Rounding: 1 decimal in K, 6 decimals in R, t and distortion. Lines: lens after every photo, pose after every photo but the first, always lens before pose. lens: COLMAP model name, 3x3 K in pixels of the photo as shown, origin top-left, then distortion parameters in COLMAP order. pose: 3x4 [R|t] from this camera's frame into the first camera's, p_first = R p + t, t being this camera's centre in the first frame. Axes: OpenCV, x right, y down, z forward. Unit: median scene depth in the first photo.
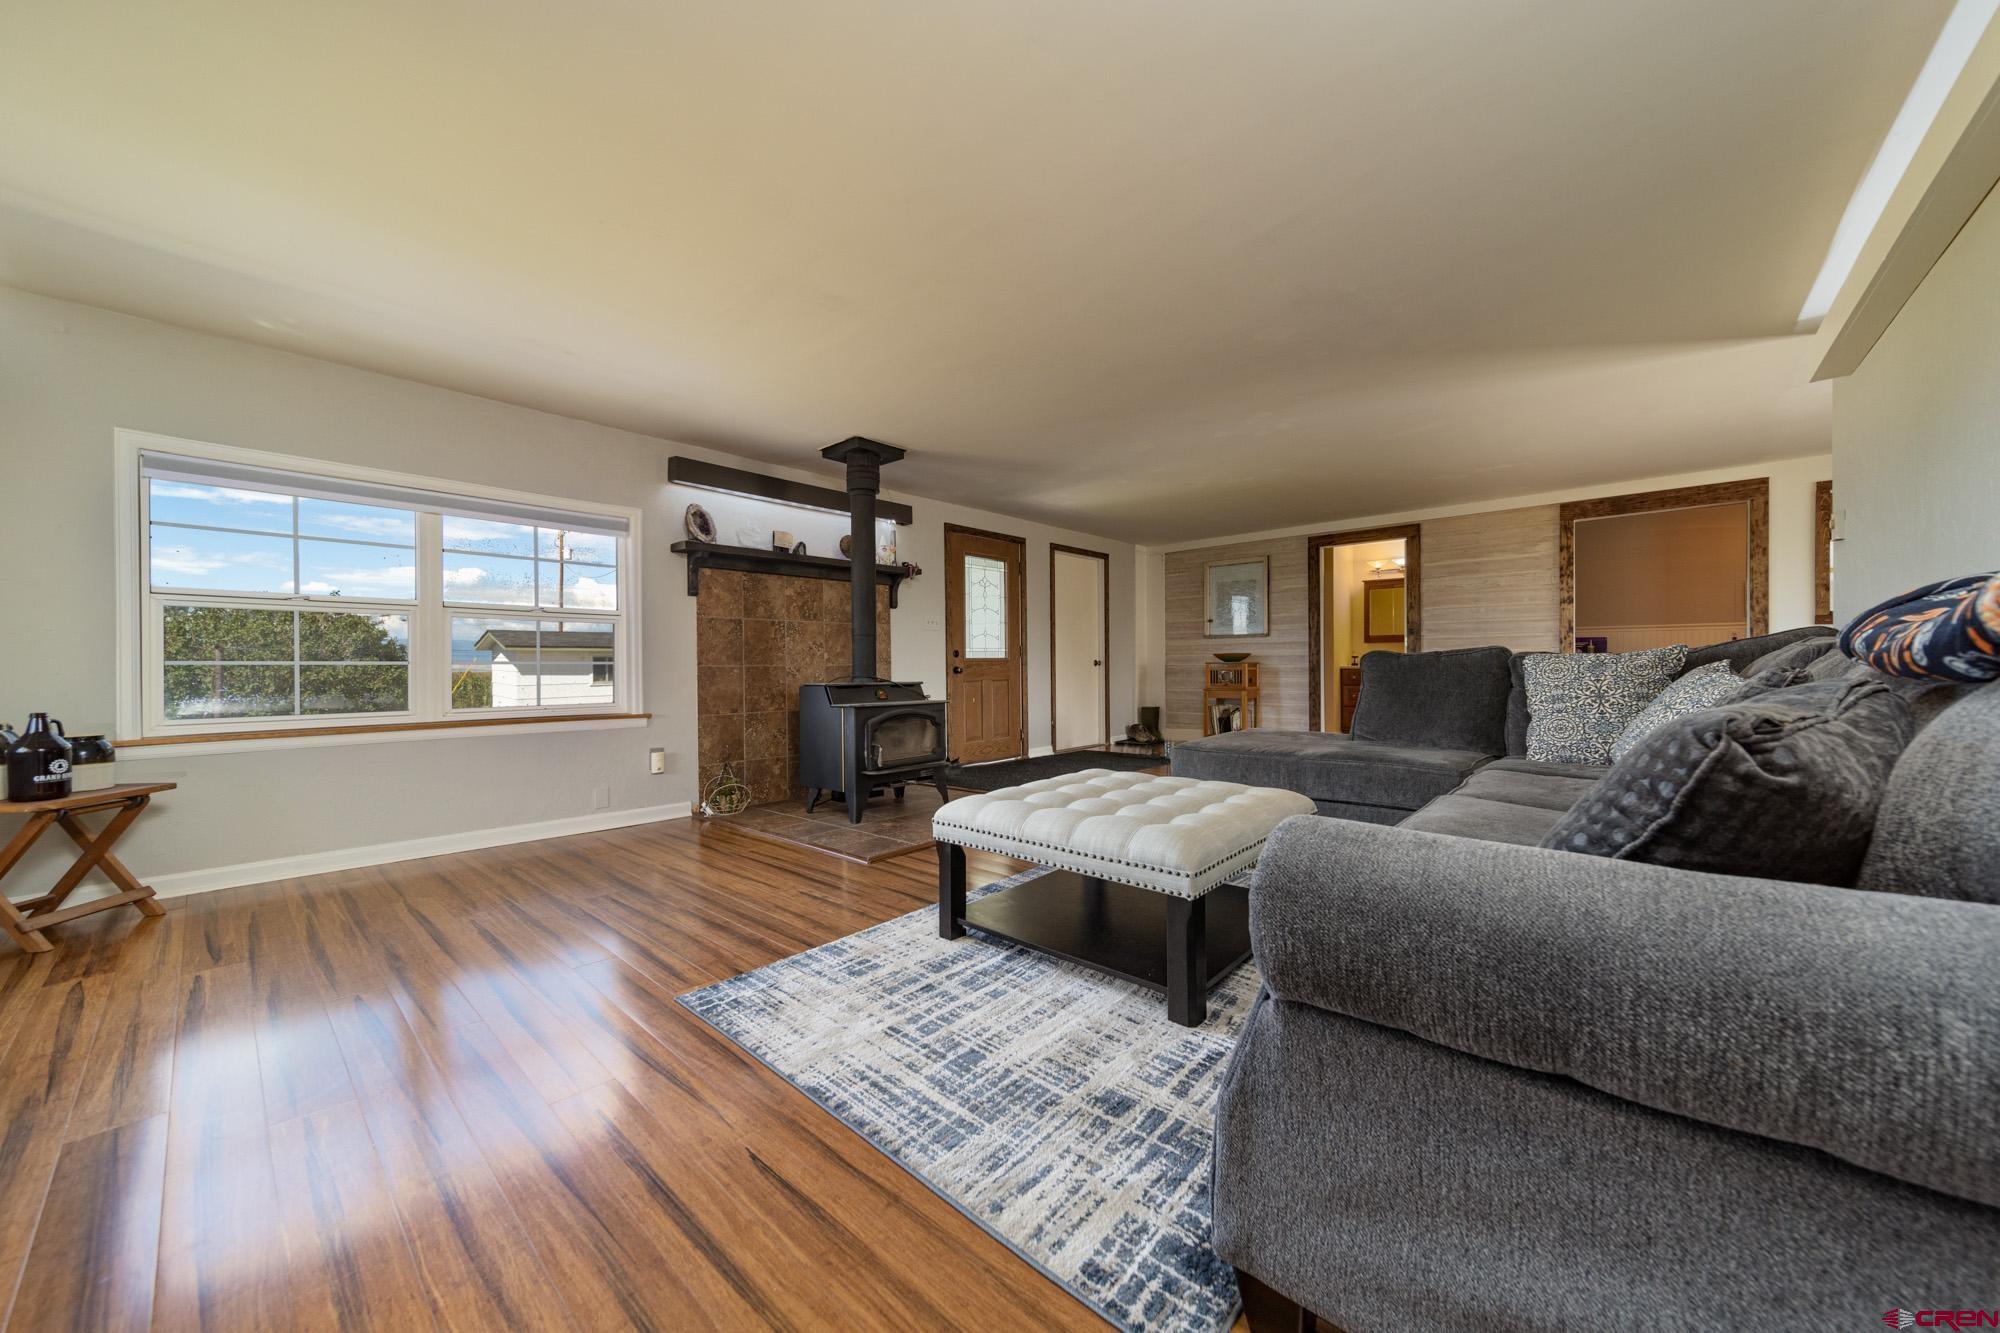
lens RADIAL K [[694.4, 0, 1008.7], [0, 694.4, 666.5], [0, 0, 1]] dist [0.006220, 0.000305]
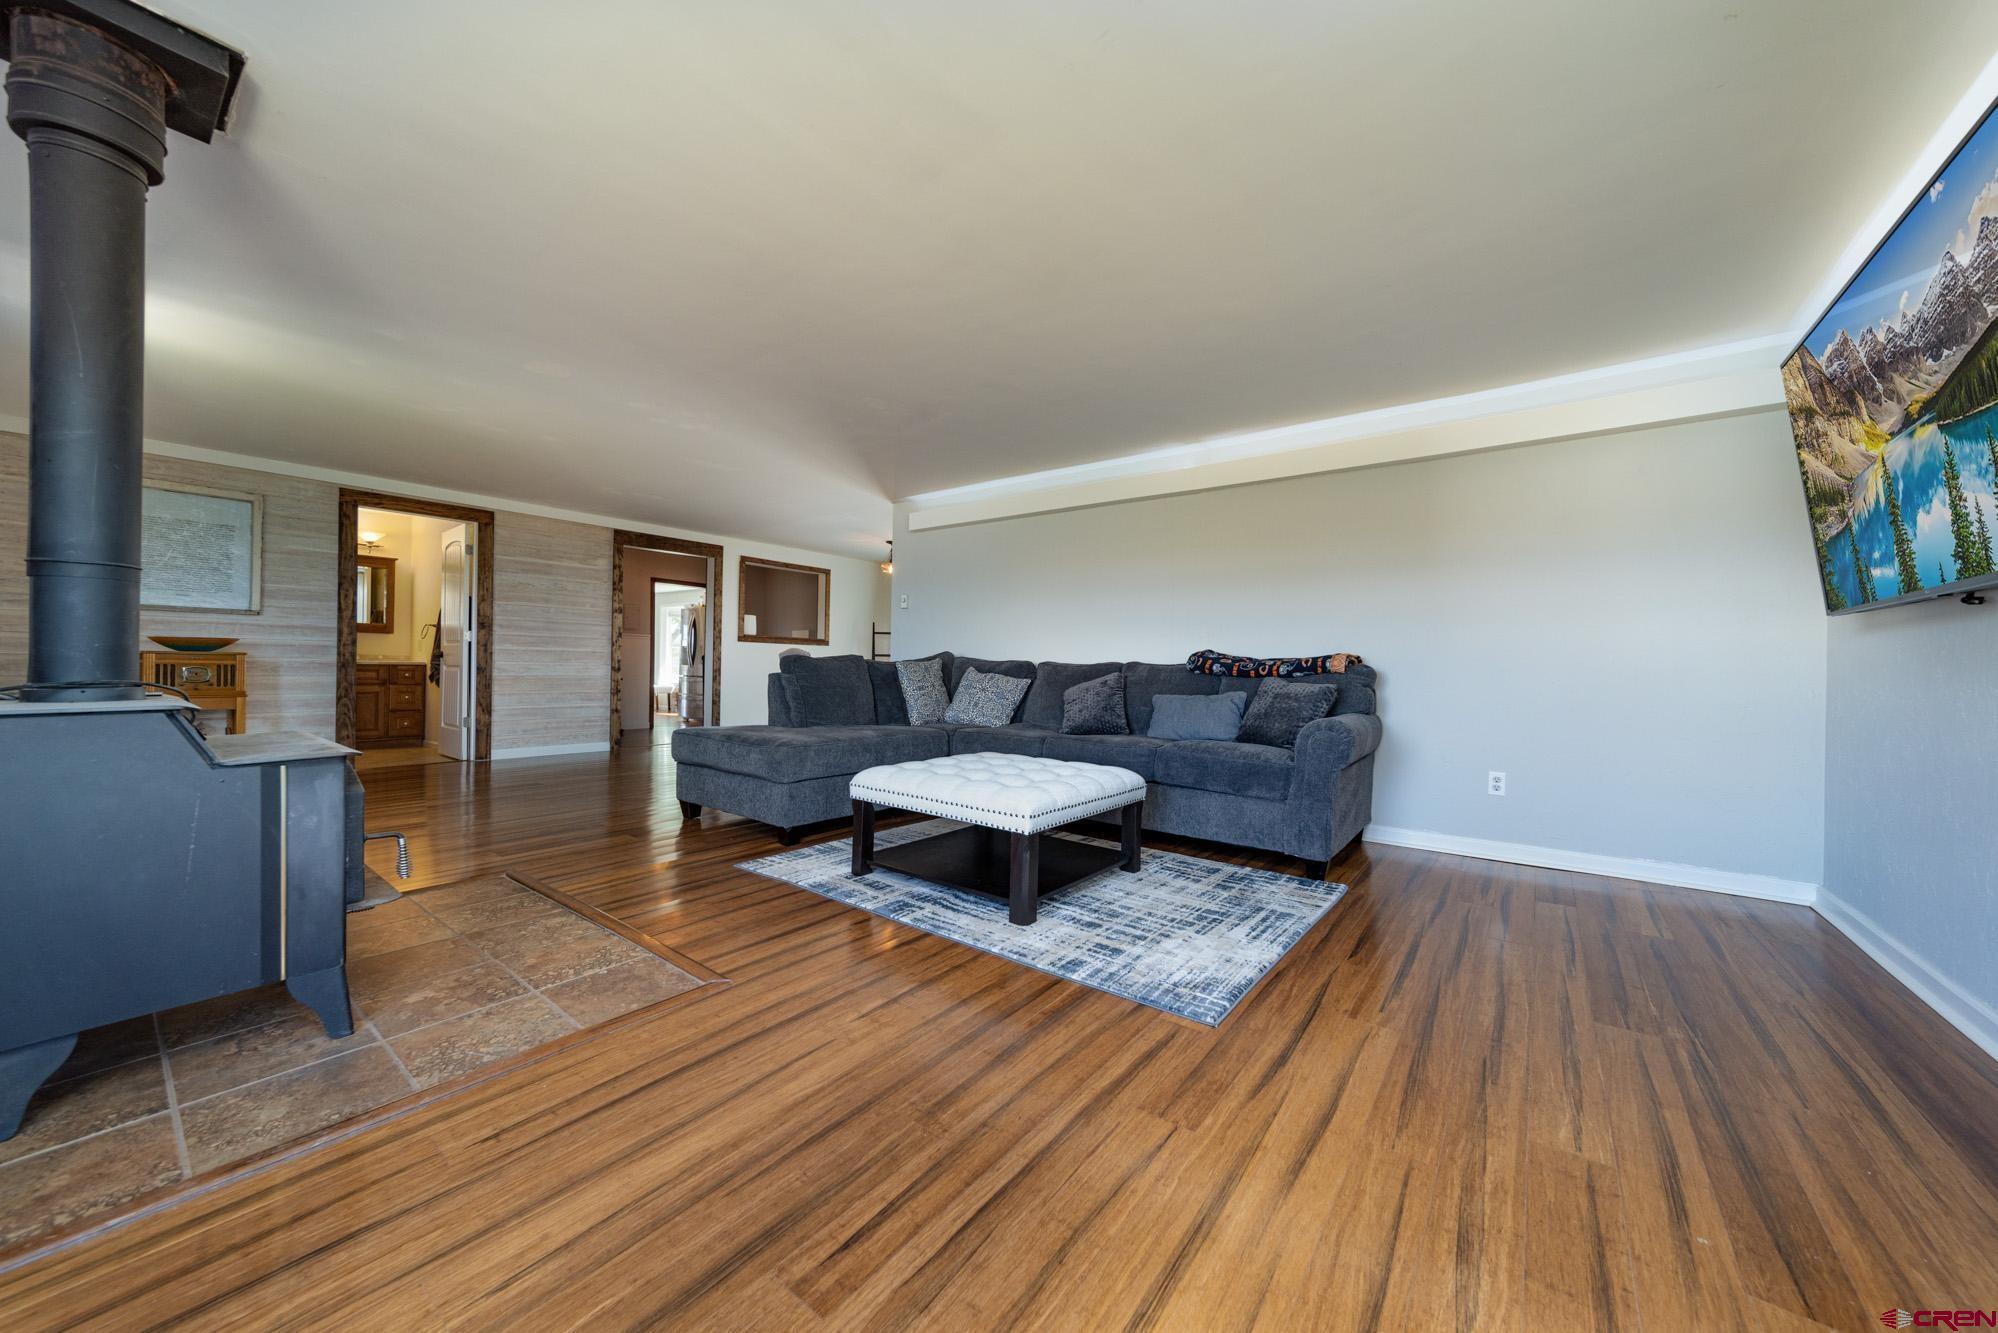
lens RADIAL K [[693.7, 0, 986.3], [0, 693.7, 670.5], [0, 0, 1]] dist [0.006220, 0.000305]
pose [[-0.042756, 0.000554, 0.999085, -1.127046], [-0.014773, 0.999890, -0.001187, 0.003054], [-0.998976, -0.014810, -0.042743, 1.090510]]
